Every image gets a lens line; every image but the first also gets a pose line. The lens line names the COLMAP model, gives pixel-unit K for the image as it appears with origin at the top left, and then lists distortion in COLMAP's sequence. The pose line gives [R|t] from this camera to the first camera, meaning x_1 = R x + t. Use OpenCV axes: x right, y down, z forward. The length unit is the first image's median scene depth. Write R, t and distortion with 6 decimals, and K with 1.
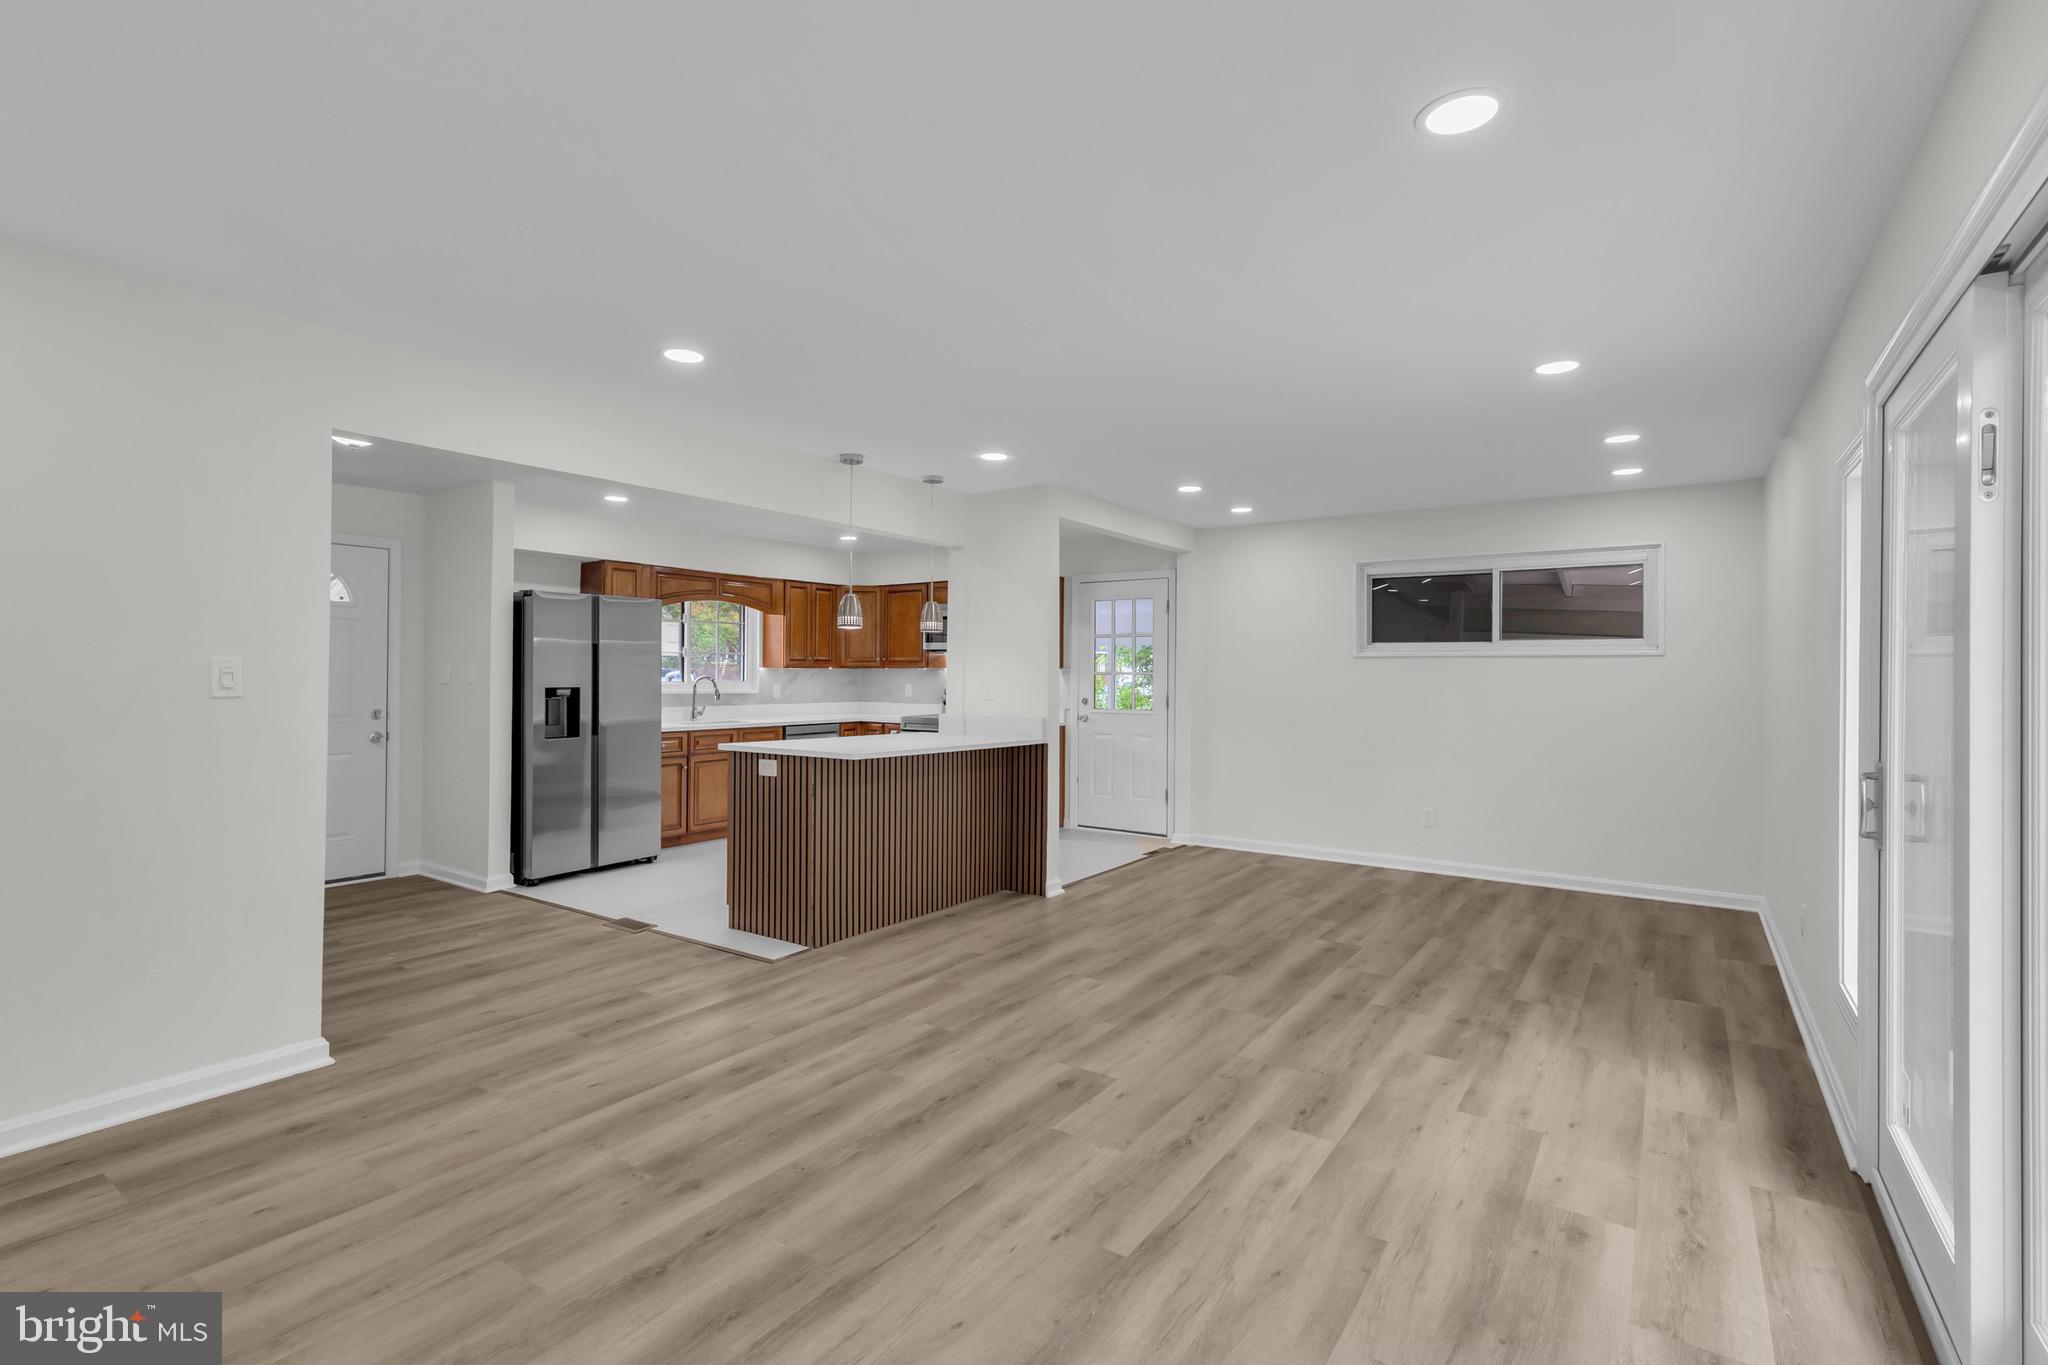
lens RADIAL K [[938.6, 0, 1008.0], [0, 938.6, 668.2], [0, 0, 1]] dist [0.009542, 0.000112]
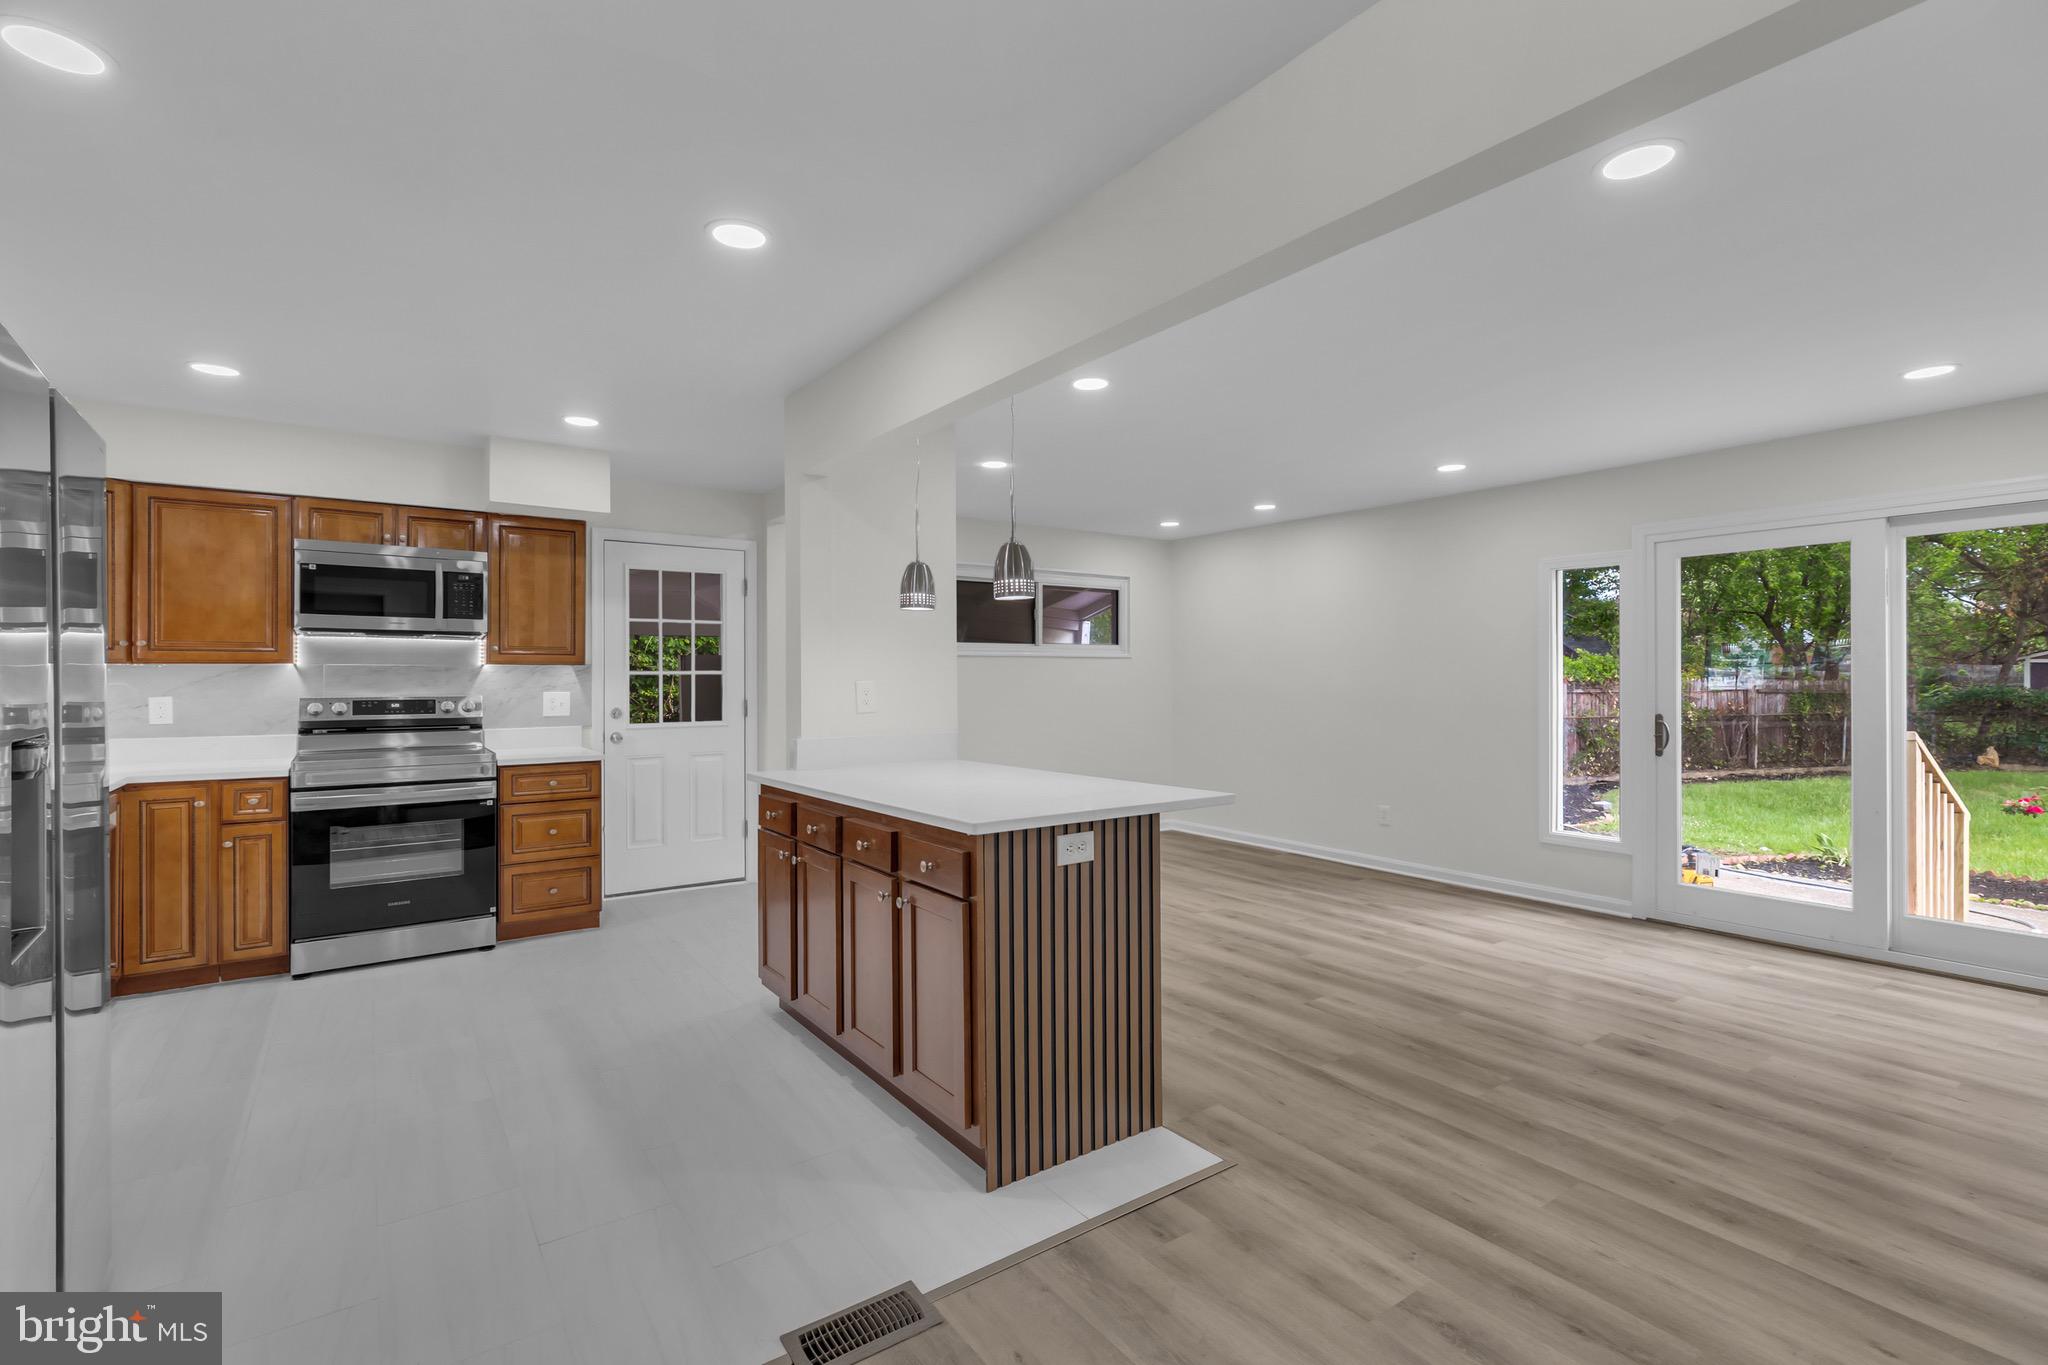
lens RADIAL K [[938.6, 0, 1013.6], [0, 938.6, 673.2], [0, 0, 1]] dist [0.009542, 0.000112]
pose [[0.346130, -0.005564, 0.938170, -0.802777], [-0.004801, 0.999959, 0.007702, -0.000945], [-0.938174, -0.007170, 0.346089, 0.862001]]
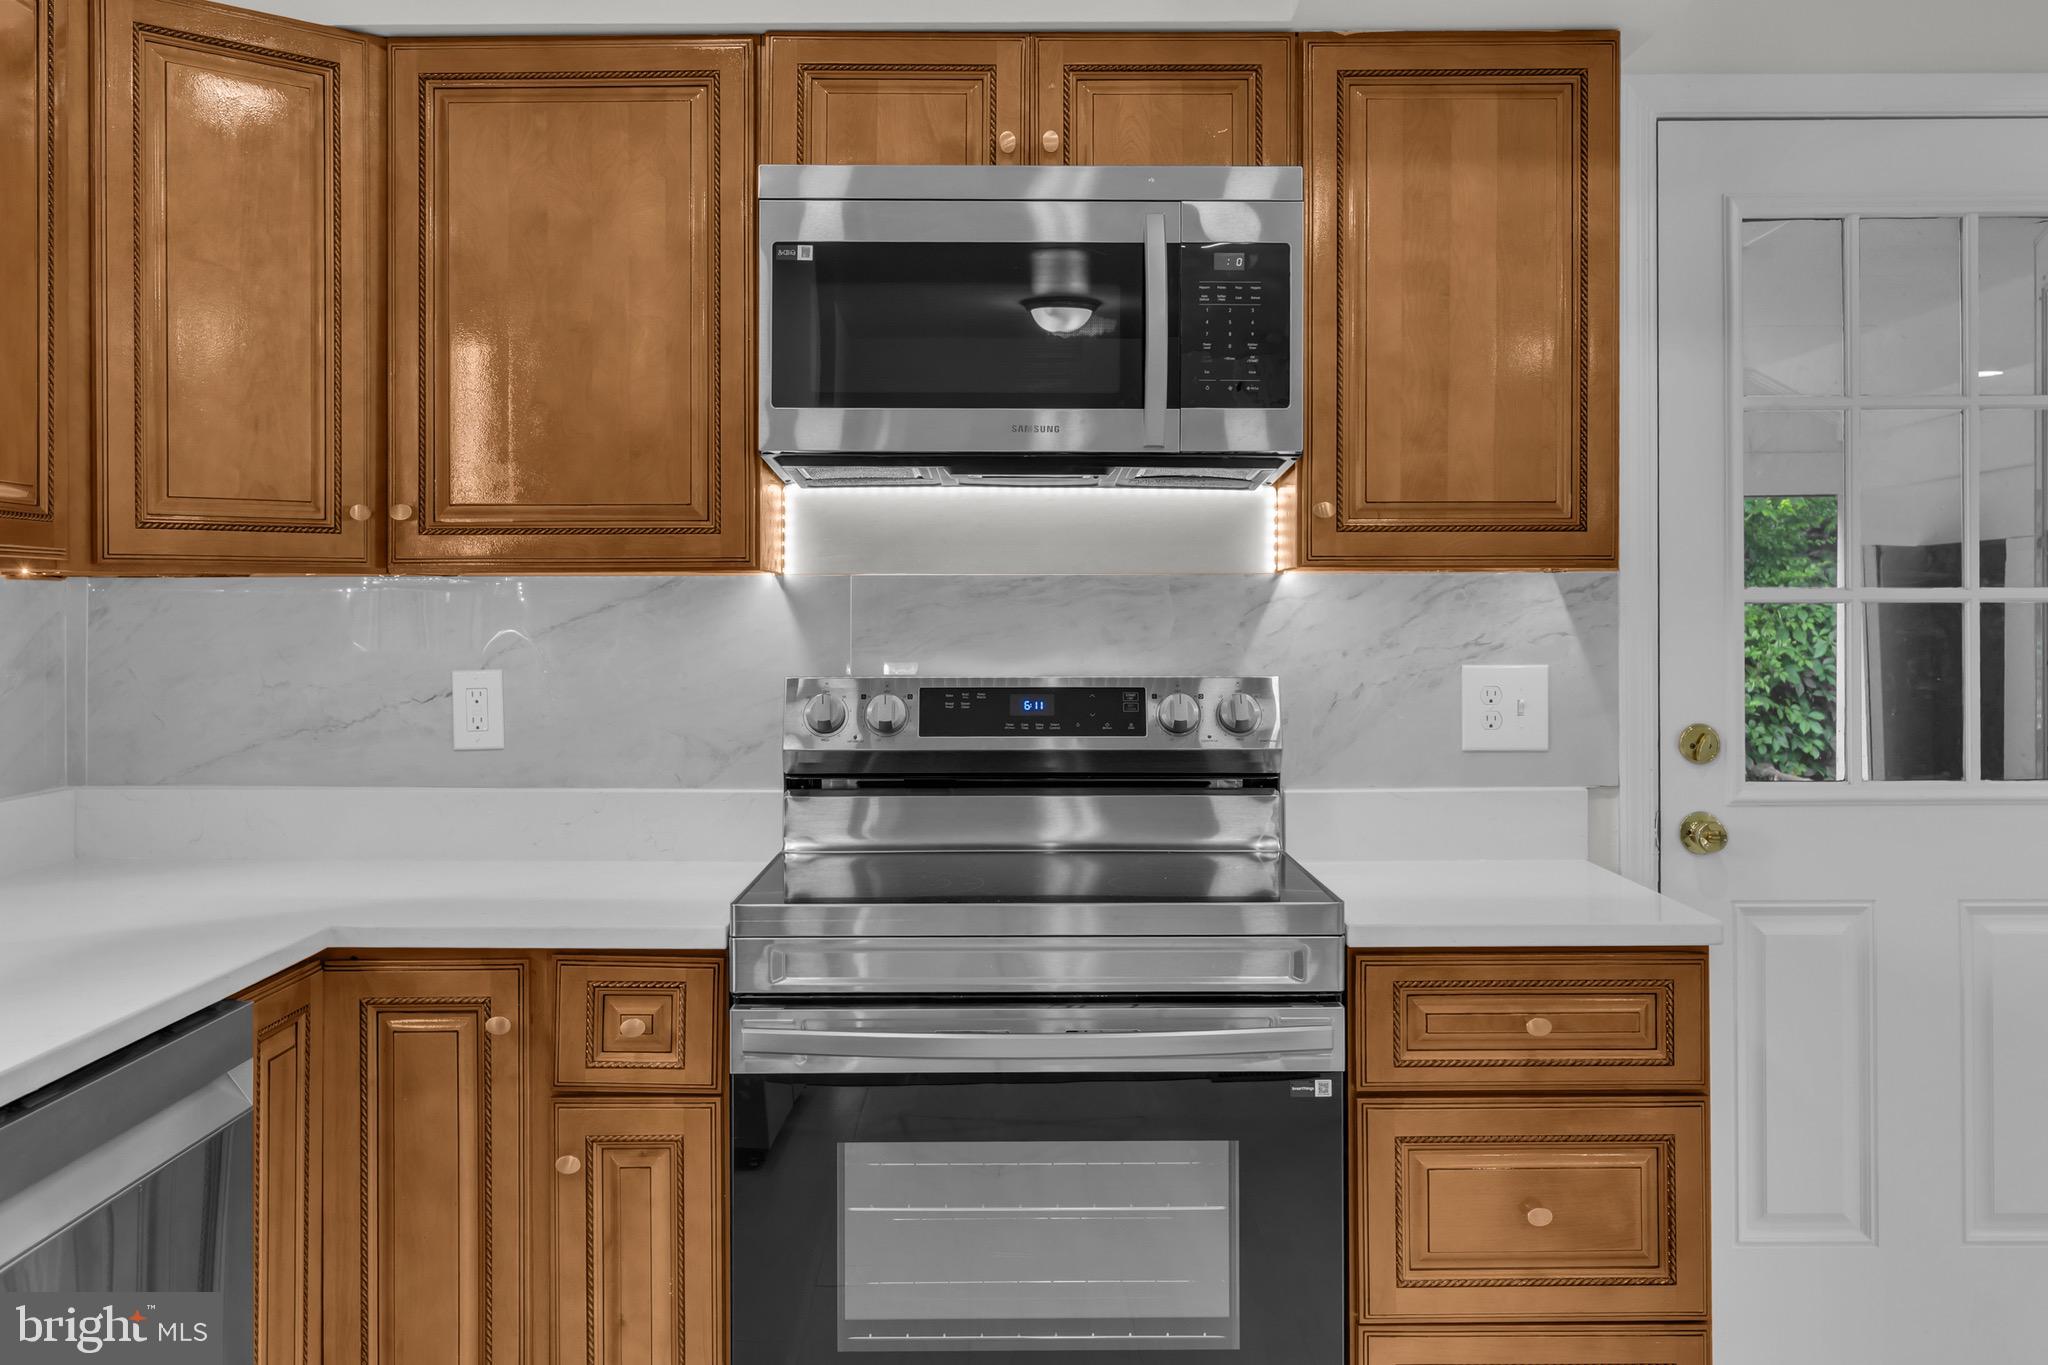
lens RADIAL K [[1994.6, 0, 1021.8], [0, 1994.6, 608.0], [0, 0, 1]] dist [0.007334, 0.000000]
pose [[0.820665, -0.006704, 0.571371, -0.453347], [0.003260, 0.999970, 0.007050, 0.007899], [-0.571401, -0.003924, 0.820662, 1.309146]]
